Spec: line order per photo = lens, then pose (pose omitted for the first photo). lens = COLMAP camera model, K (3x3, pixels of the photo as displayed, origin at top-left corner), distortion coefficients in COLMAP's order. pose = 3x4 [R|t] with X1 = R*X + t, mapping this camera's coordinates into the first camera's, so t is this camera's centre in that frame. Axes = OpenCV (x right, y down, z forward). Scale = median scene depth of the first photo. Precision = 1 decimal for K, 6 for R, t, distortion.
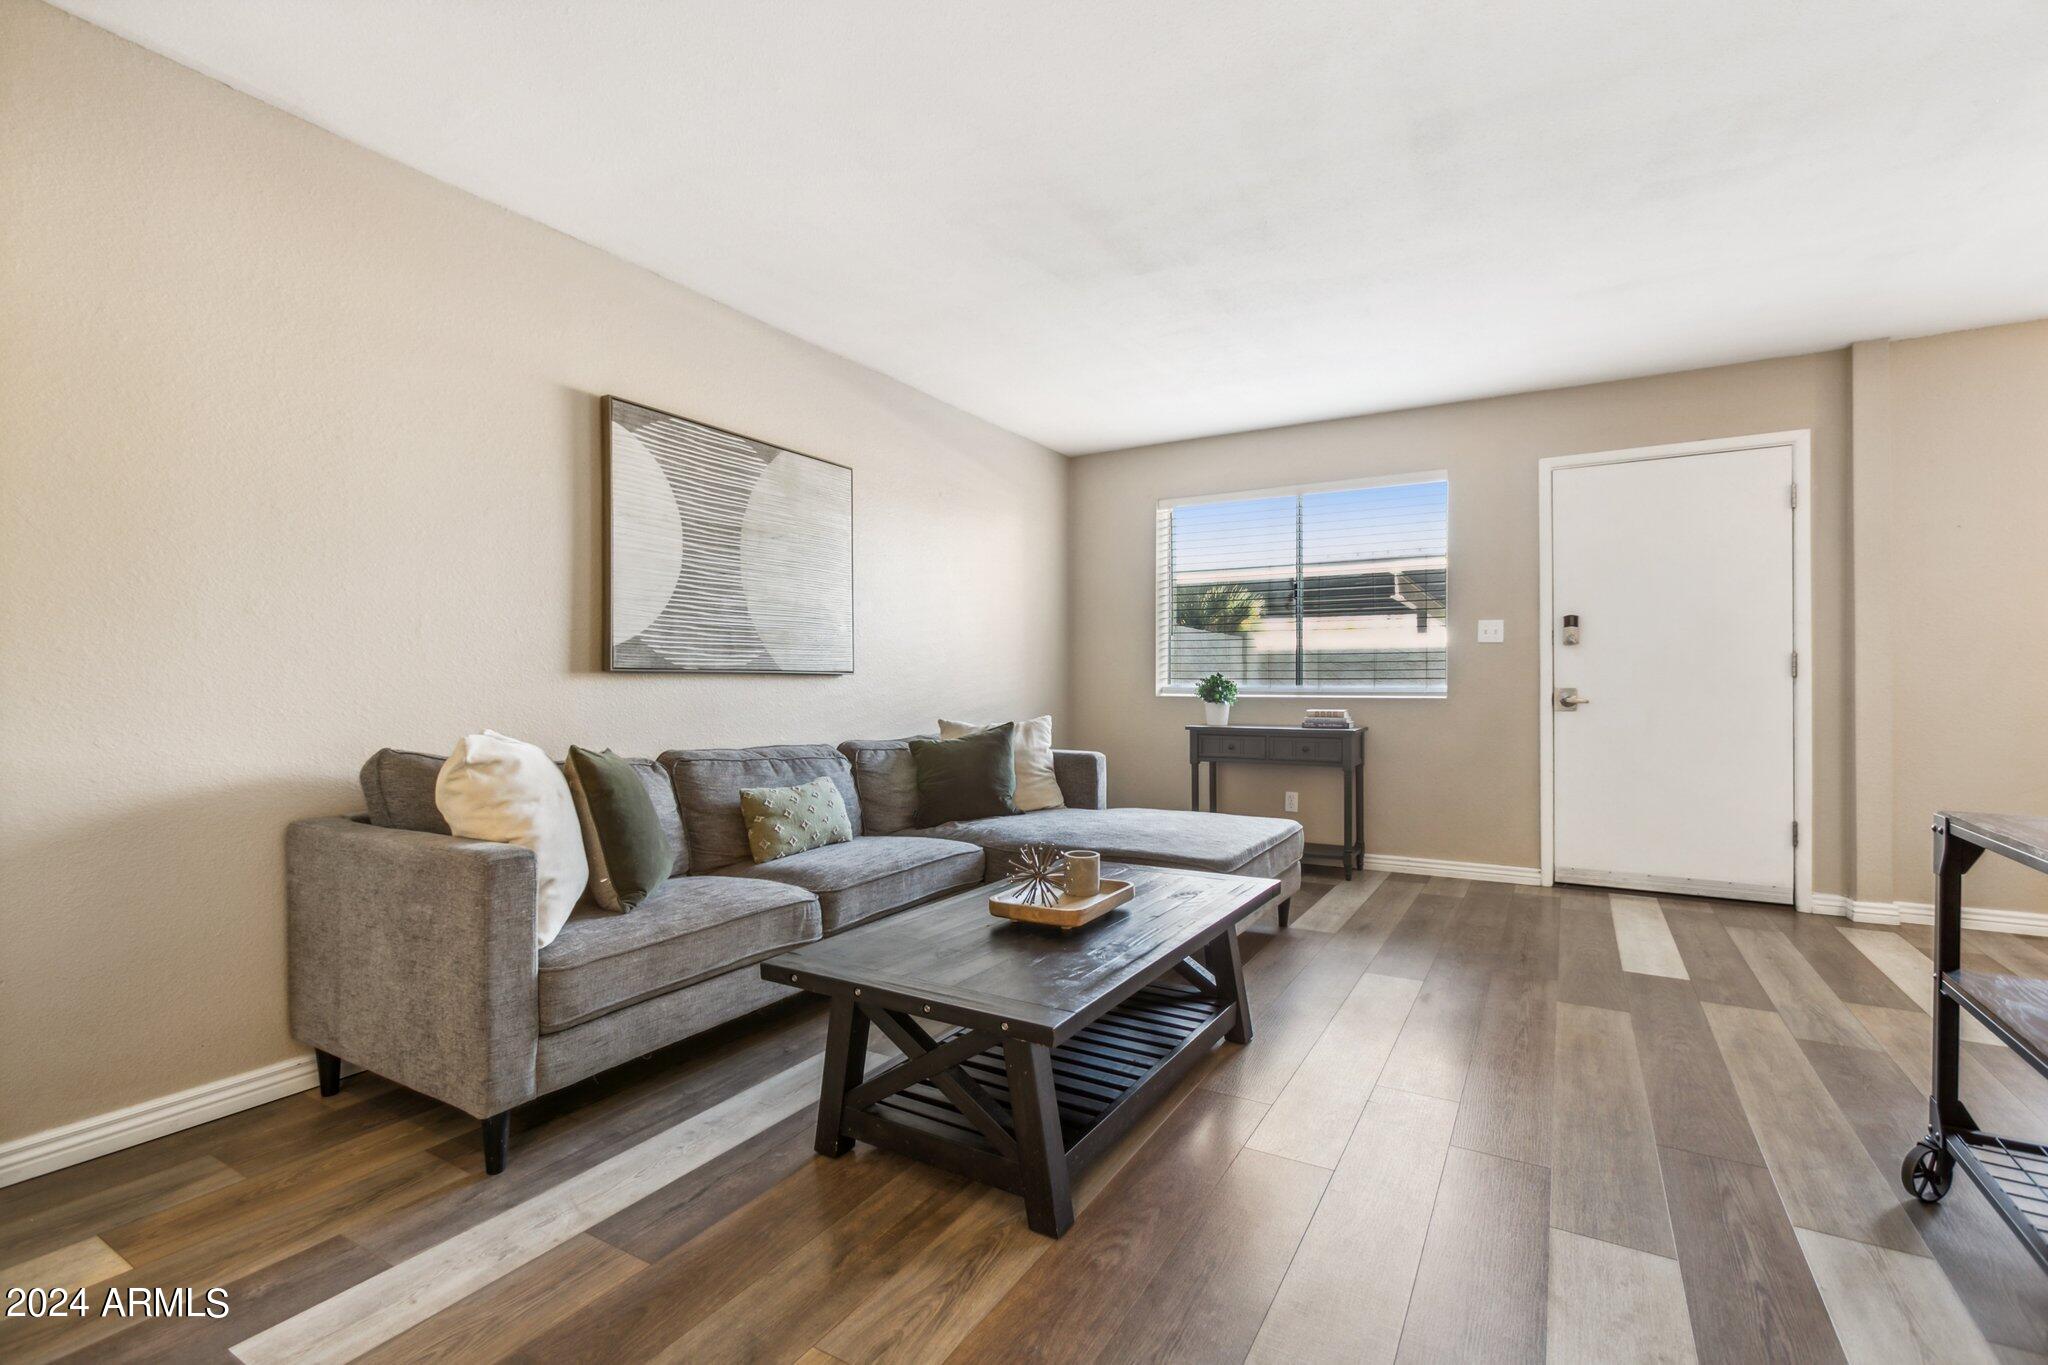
lens RADIAL K [[936.8, 0, 1015.1], [0, 936.8, 682.1], [0, 0, 1]] dist [-0.022368, 0.013261]
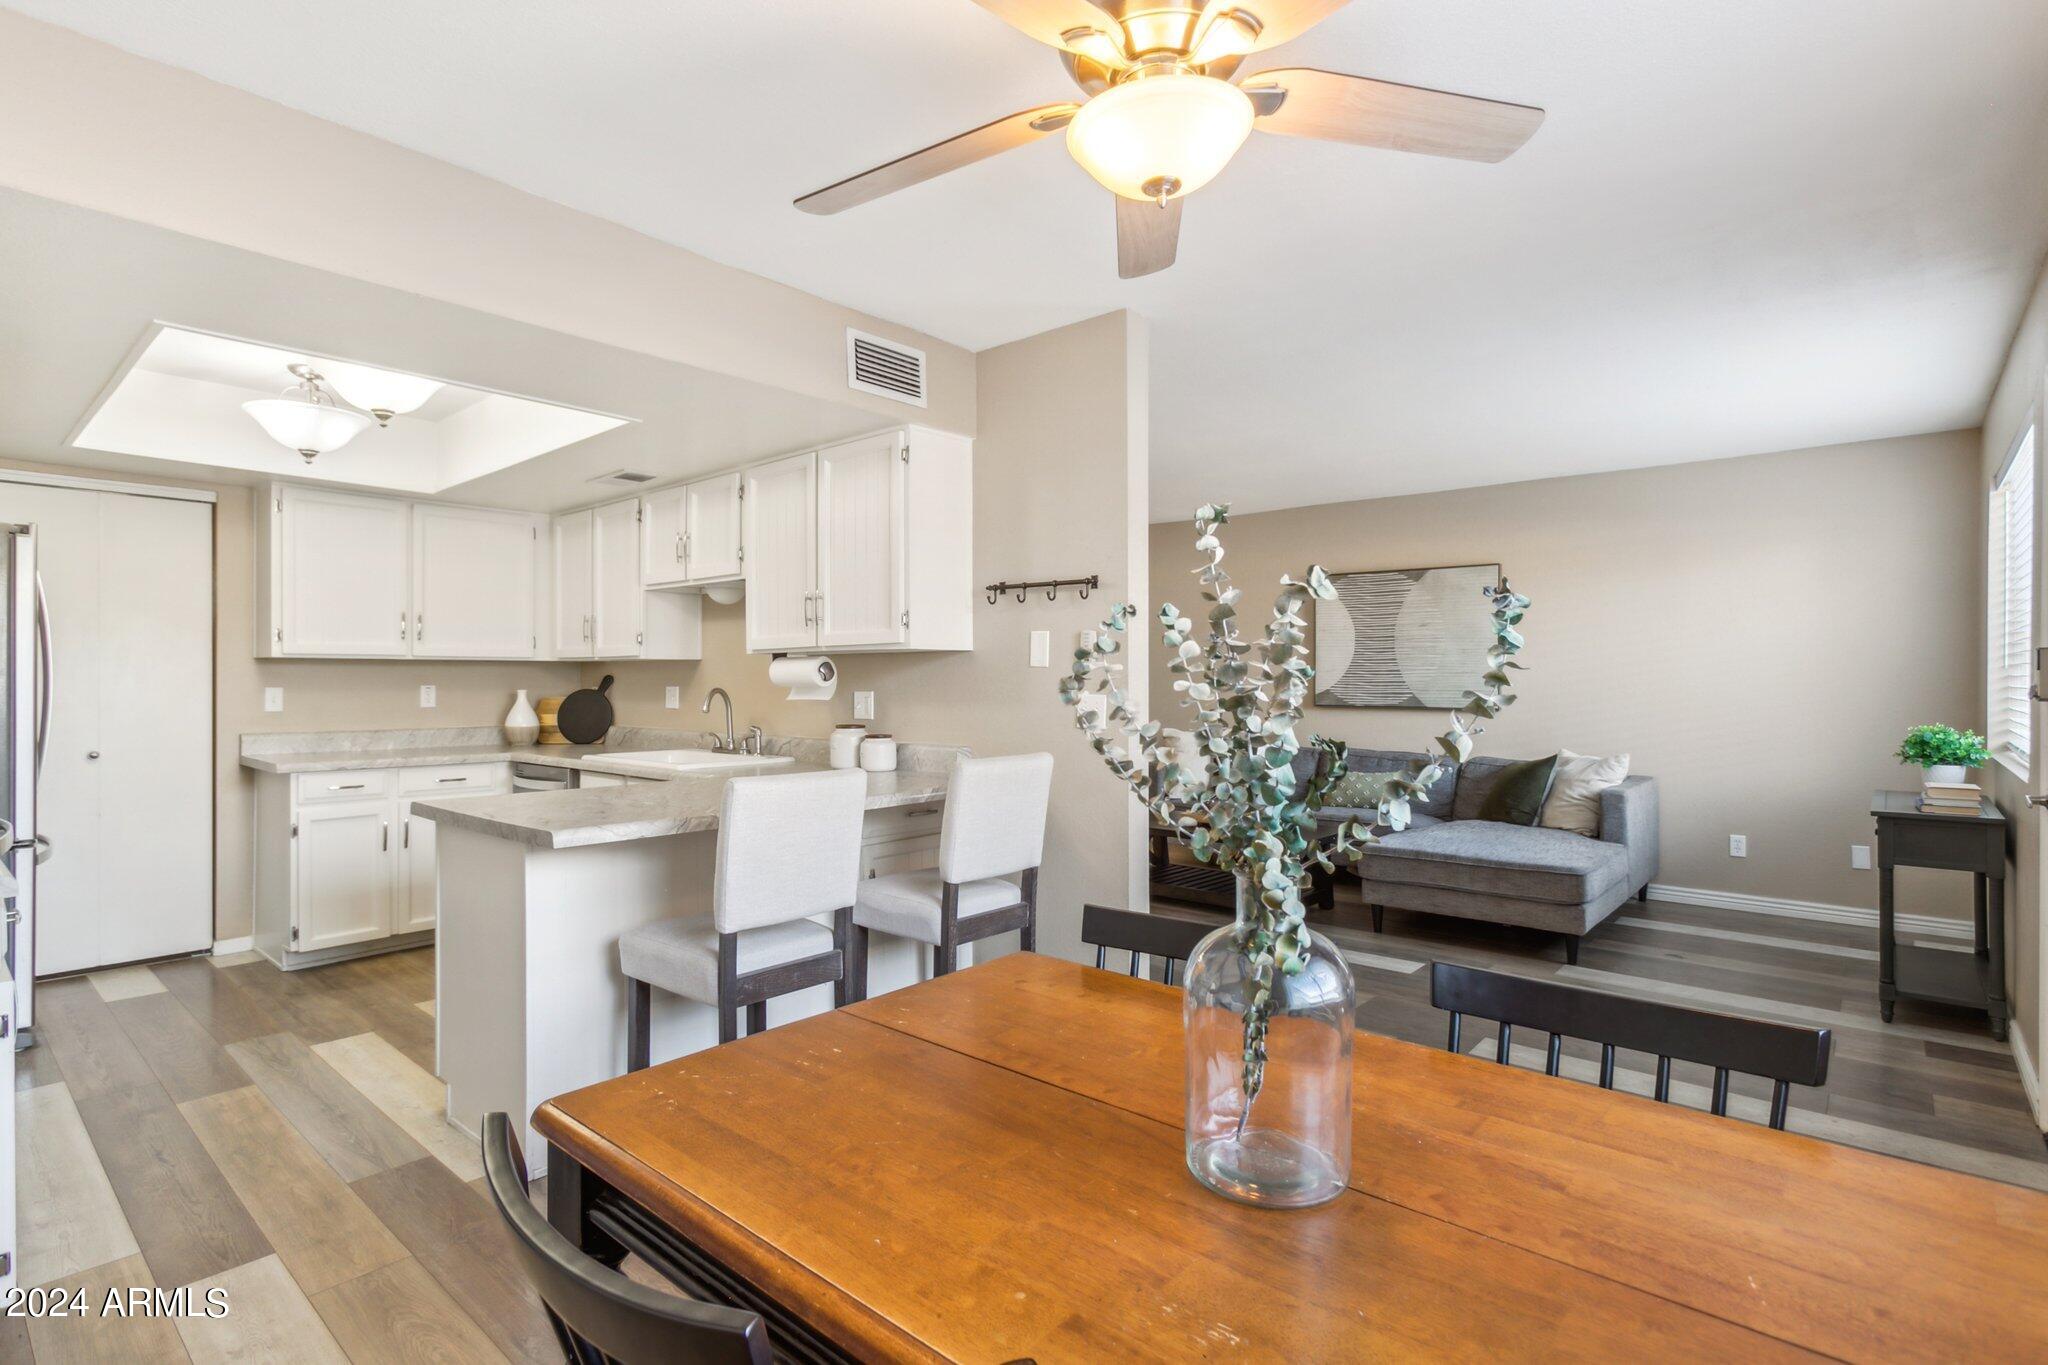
lens RADIAL K [[1000.2, 0, 1017.5], [0, 1000.2, 680.2], [0, 0, 1]] dist [-0.014364, 0.009297]
pose [[-0.188417, 0.003052, -0.982084, 1.765174], [-0.003176, 0.999988, 0.003717, -0.071028], [0.982084, 0.003819, -0.188405, 0.706626]]
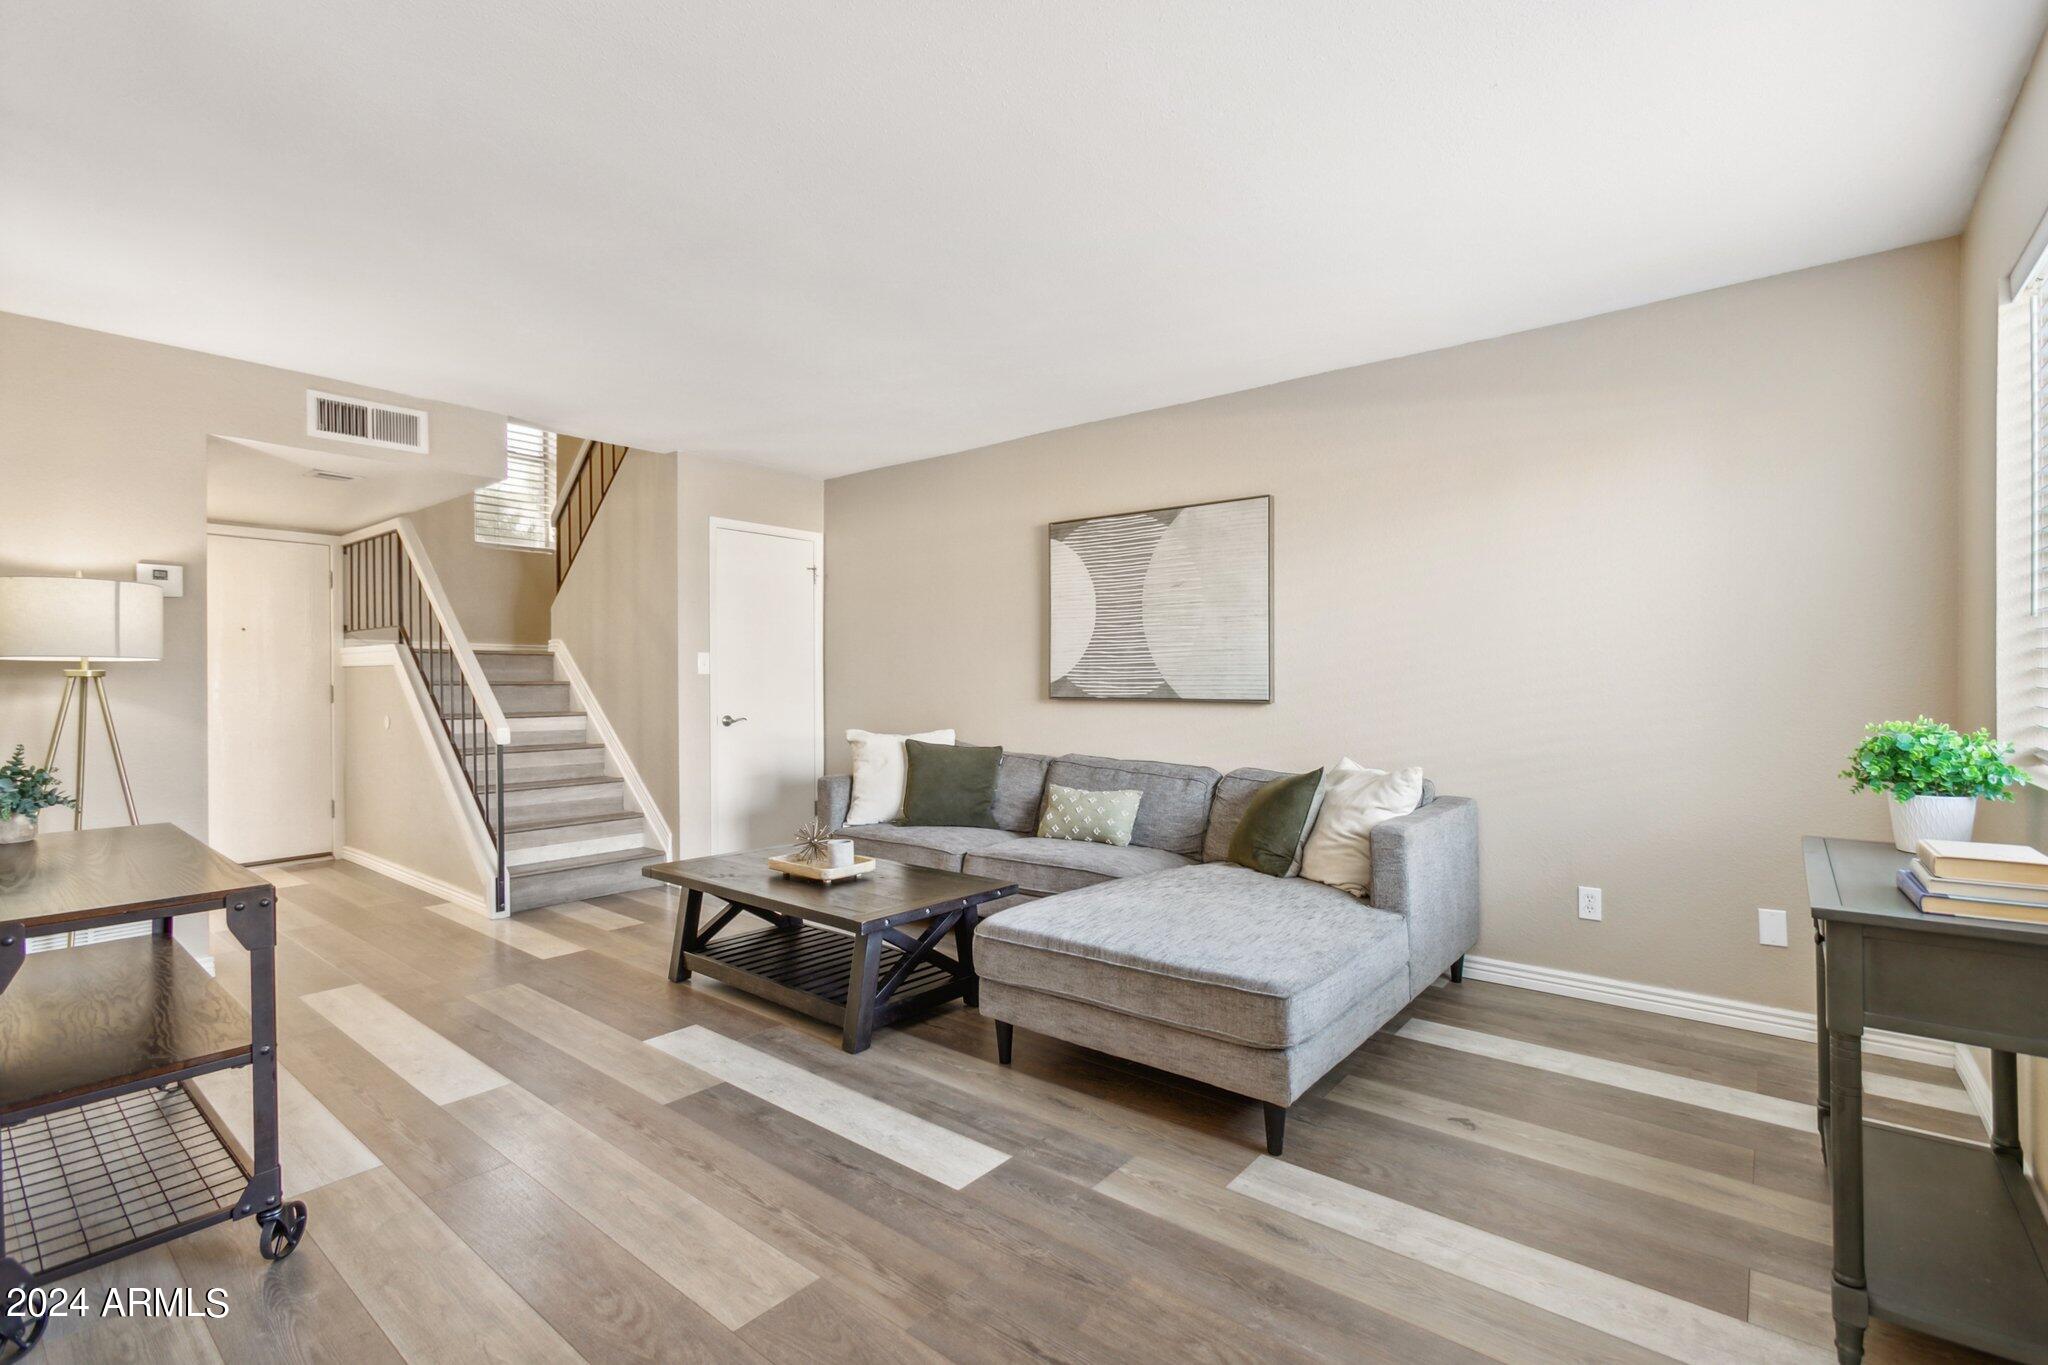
lens RADIAL K [[936.8, 0, 1015.1], [0, 936.8, 682.1], [0, 0, 1]] dist [-0.022368, 0.013261]
pose [[-0.156746, 0.003579, -0.987632, 1.044773], [0.001138, 0.999993, 0.003443, -0.042194], [0.987638, -0.000584, -0.156749, 1.096916]]
